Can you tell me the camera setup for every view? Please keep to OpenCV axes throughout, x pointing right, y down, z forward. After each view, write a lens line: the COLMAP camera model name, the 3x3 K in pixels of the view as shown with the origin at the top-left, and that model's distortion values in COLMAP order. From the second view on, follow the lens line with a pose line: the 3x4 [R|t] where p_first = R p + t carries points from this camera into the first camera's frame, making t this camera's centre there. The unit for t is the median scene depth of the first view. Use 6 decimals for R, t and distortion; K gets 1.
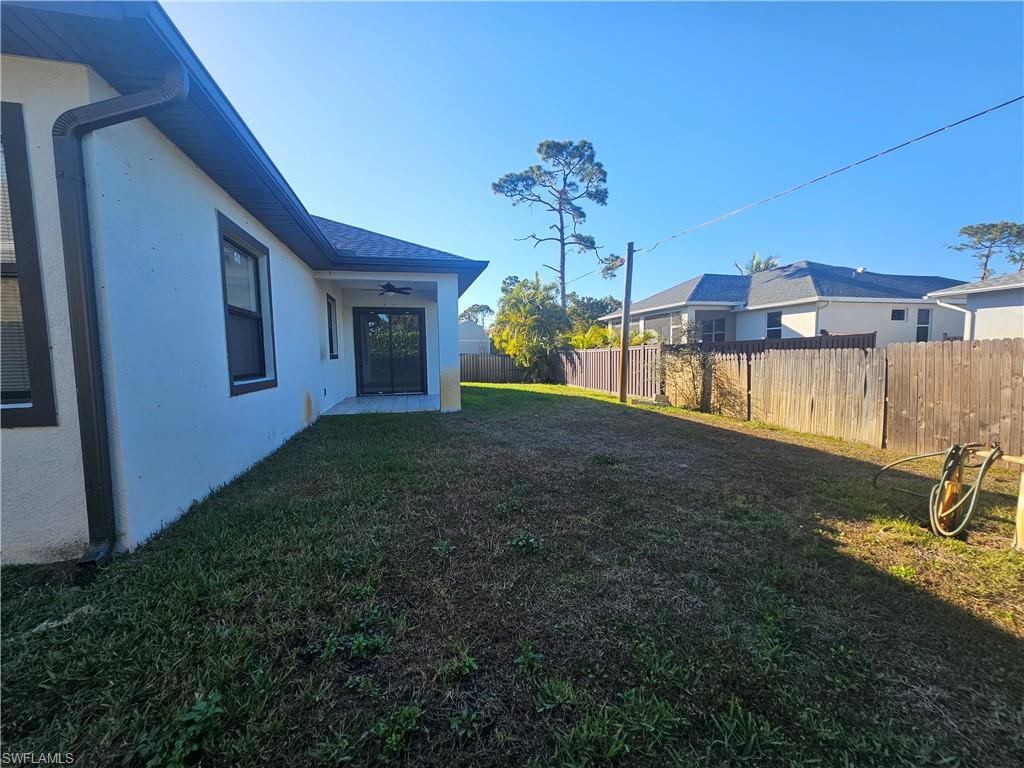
lens RADIAL K [[418.4, 0, 511.5], [0, 418.4, 385.1], [0, 0, 1]] dist [0.002575, -0.001329]
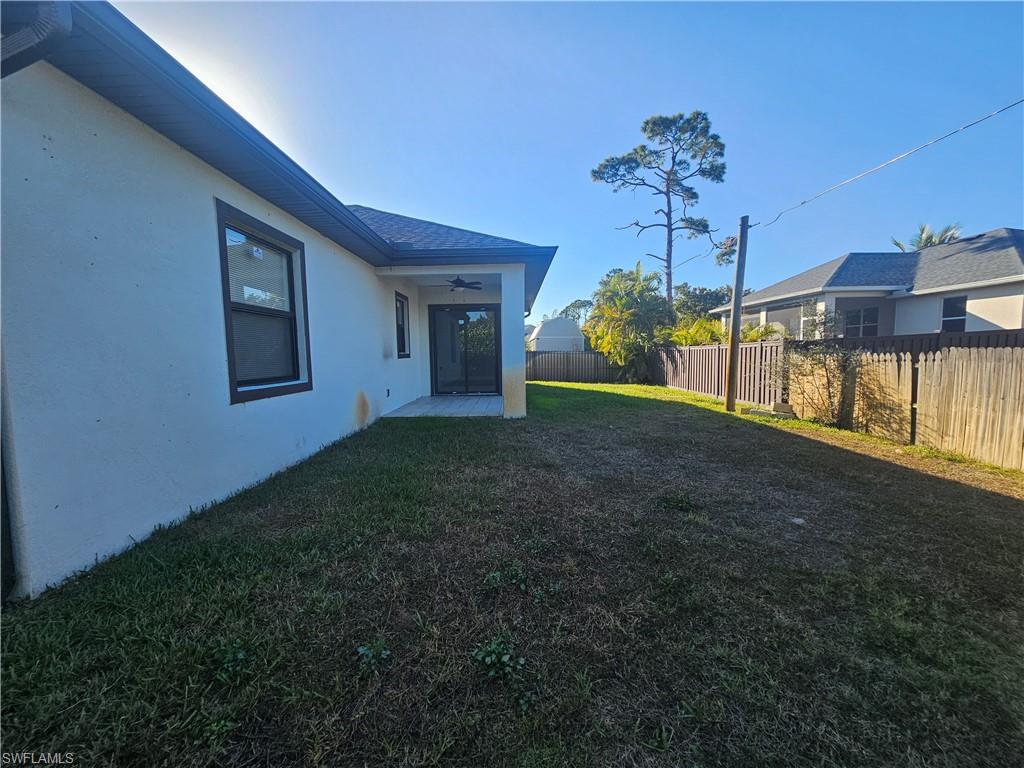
lens RADIAL K [[418.4, 0, 512.0], [0, 418.4, 385.1], [0, 0, 1]] dist [0.002575, -0.001329]
pose [[0.969981, 0.019400, -0.242408, 0.088808], [-0.017216, 0.999790, 0.011126, -0.021930], [0.242573, -0.006619, 0.970111, 0.170016]]
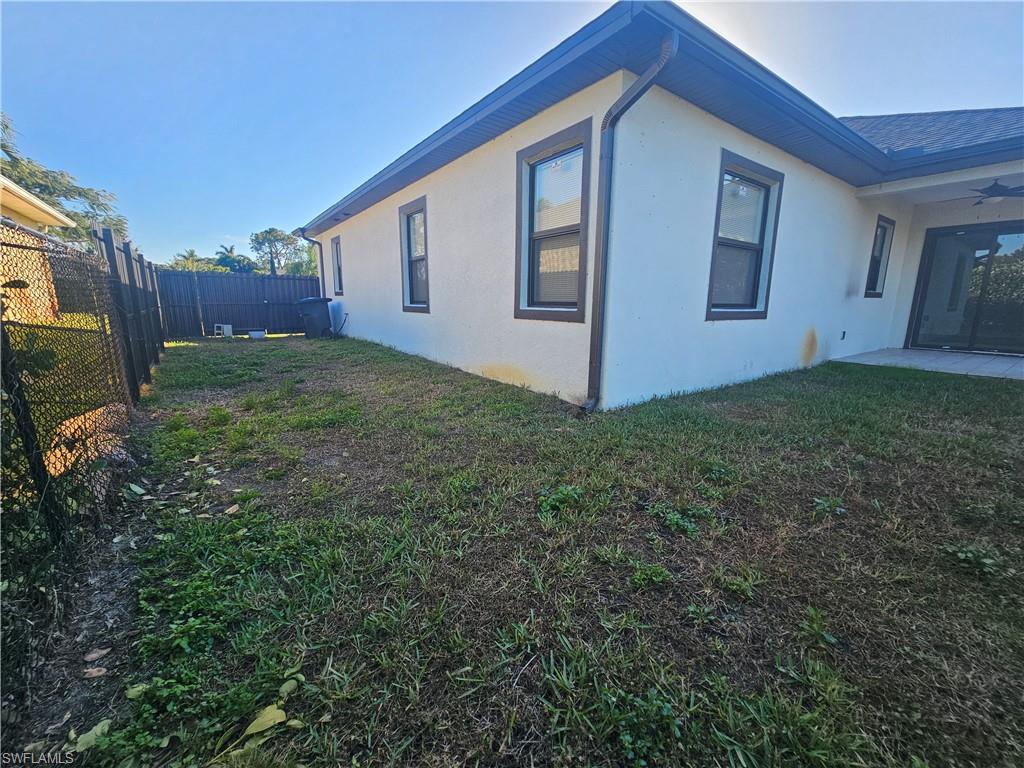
lens RADIAL K [[418.4, 0, 509.7], [0, 418.4, 387.1], [0, 0, 1]] dist [0.002575, -0.001329]
pose [[0.377710, 0.202171, -0.903583, 0.128750], [-0.081868, 0.979341, 0.184900, 0.024119], [0.922297, 0.004136, 0.386459, 0.038298]]
